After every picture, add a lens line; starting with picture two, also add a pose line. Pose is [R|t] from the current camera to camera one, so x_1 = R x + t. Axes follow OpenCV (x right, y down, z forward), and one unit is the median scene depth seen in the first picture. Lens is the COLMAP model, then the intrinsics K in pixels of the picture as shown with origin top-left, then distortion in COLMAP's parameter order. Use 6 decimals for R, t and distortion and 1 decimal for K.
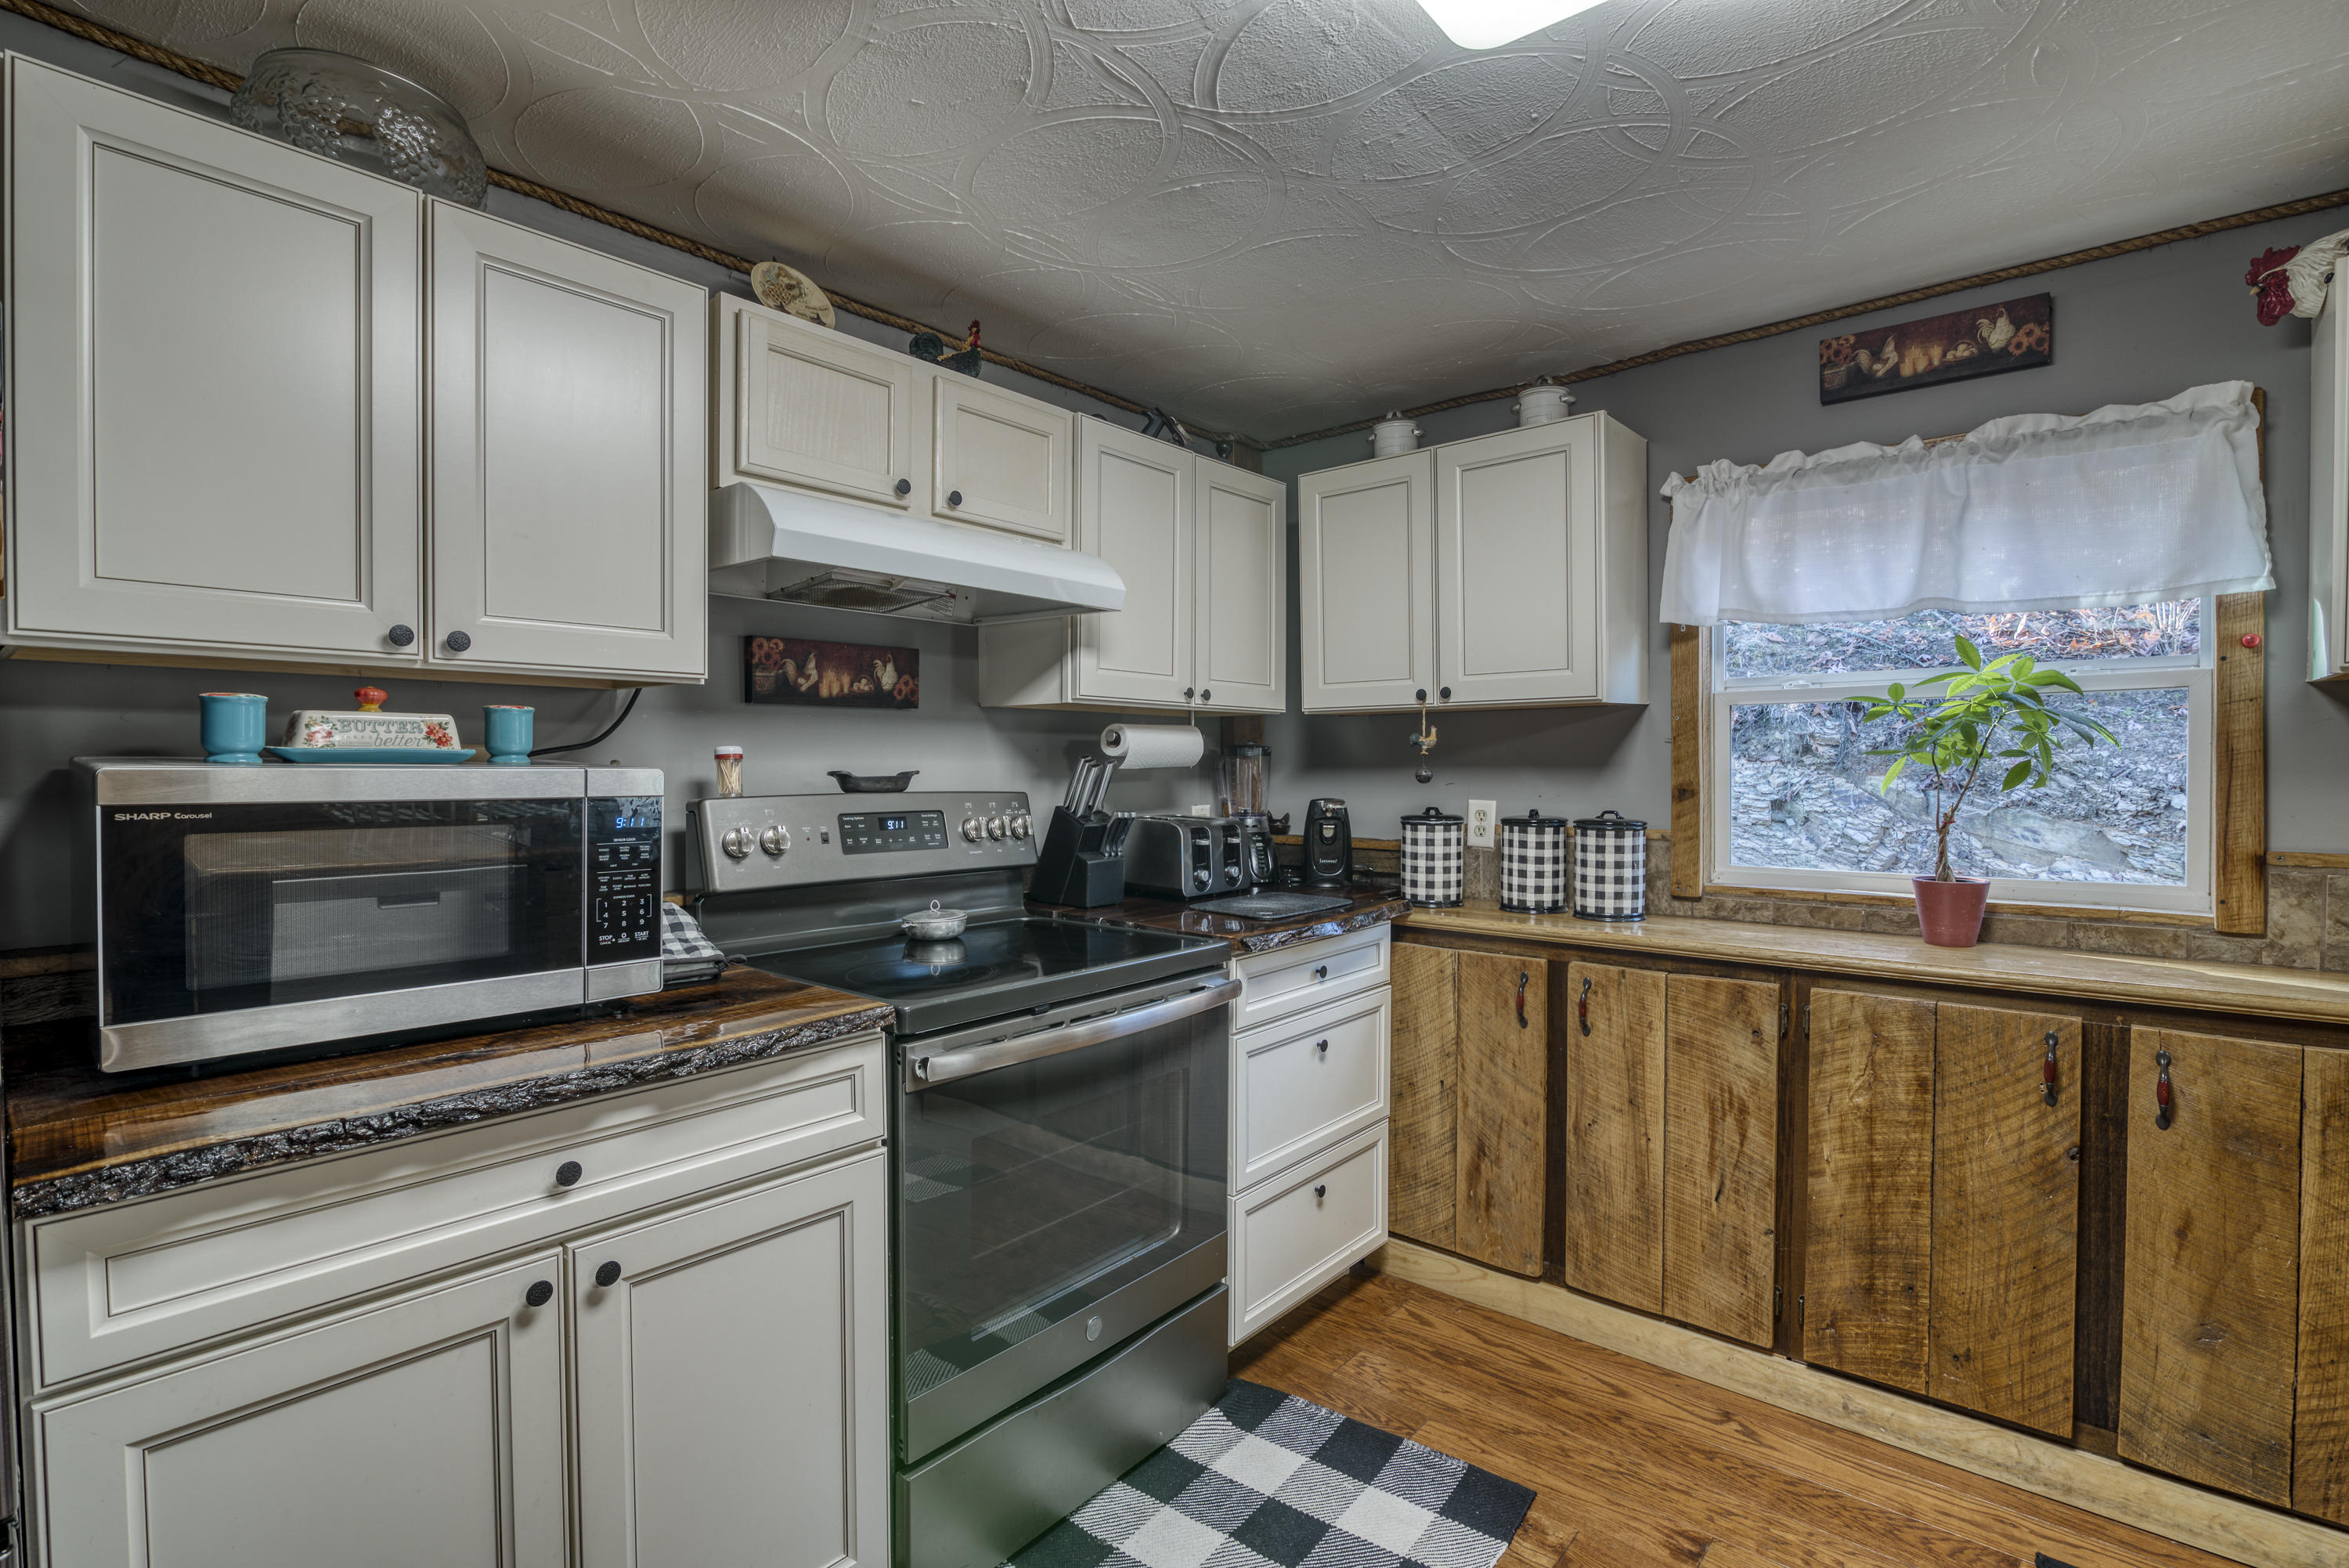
lens RADIAL K [[1063.8, 0, 1180.9], [0, 1063.8, 785.6], [0, 0, 1]] dist [-0.021154, 0.001373]
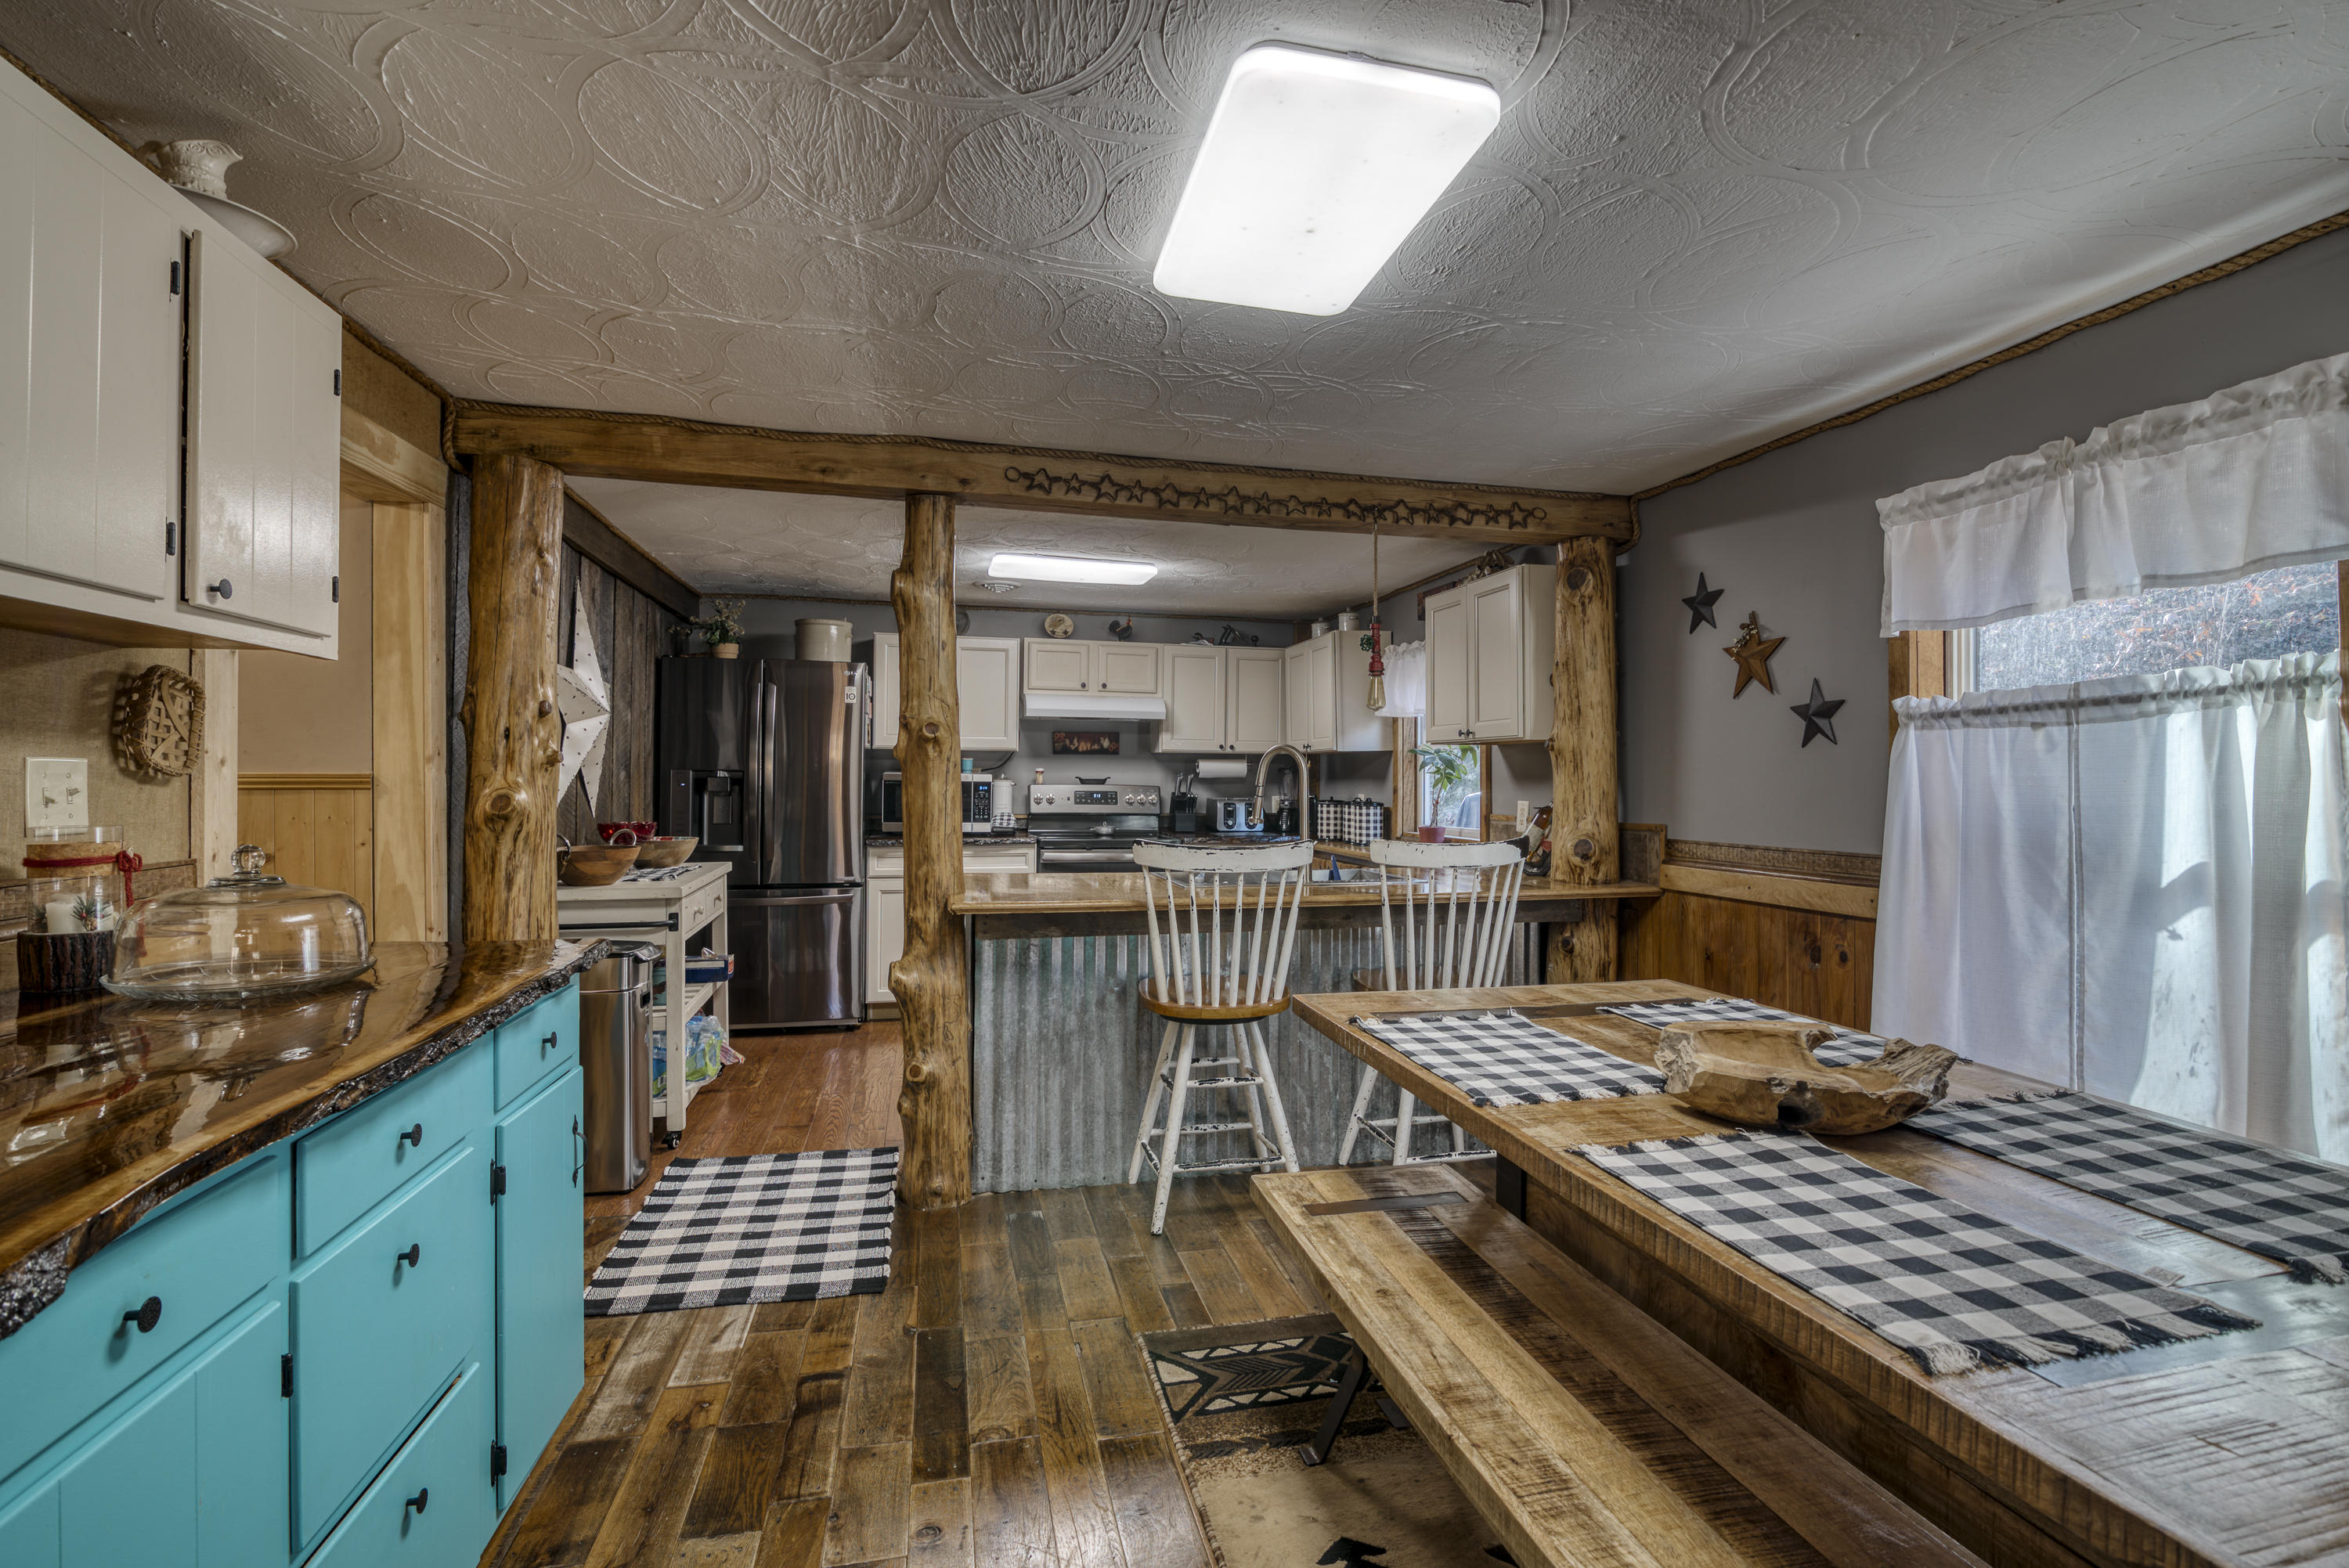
lens RADIAL K [[1063.8, 0, 1189.6], [0, 1063.8, 776.2], [0, 0, 1]] dist [-0.021154, 0.001373]
pose [[0.812326, 0.009931, -0.583120, 1.575419], [-0.023870, 0.999583, -0.016229, 0.024153], [0.582715, 0.027103, 0.812224, -1.165359]]
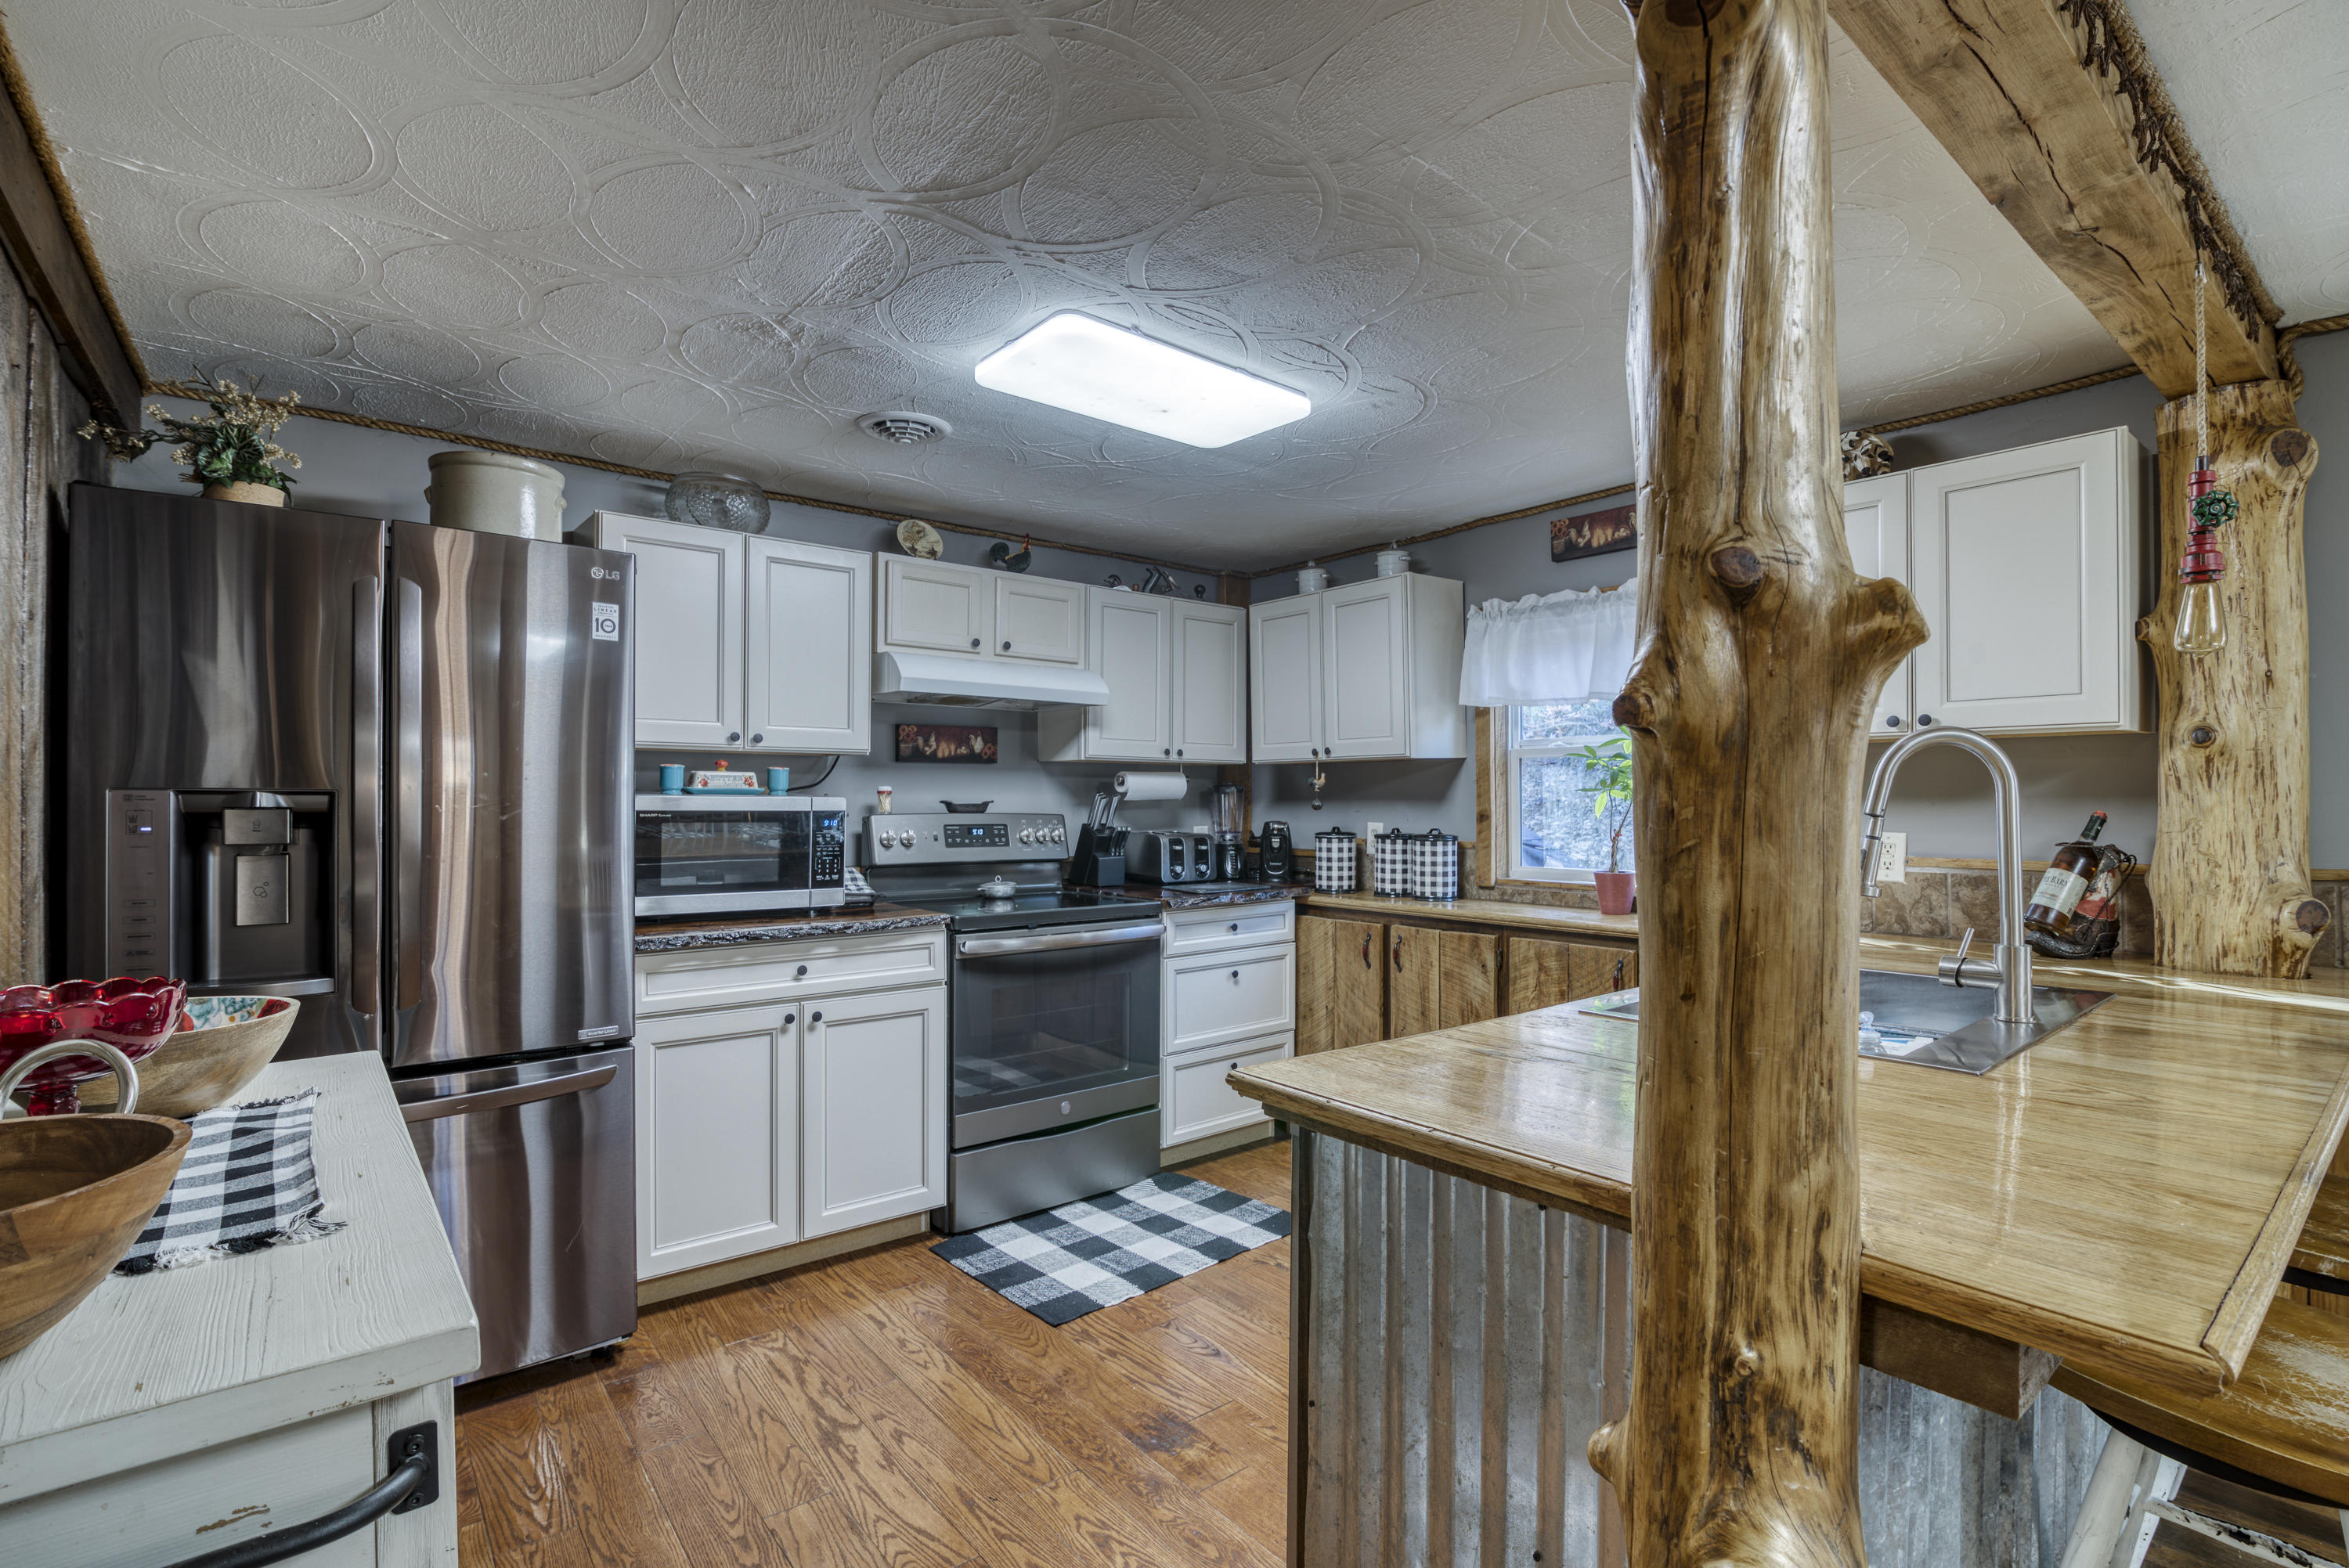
lens RADIAL K [[1063.8, 0, 1155.4], [0, 1063.8, 804.3], [0, 0, 1]] dist [-0.021154, 0.001373]
pose [[0.979148, 0.003430, -0.203121, 0.357615], [-0.006871, 0.999845, -0.016240, 0.018120], [0.203034, 0.017297, 0.979019, -0.620916]]
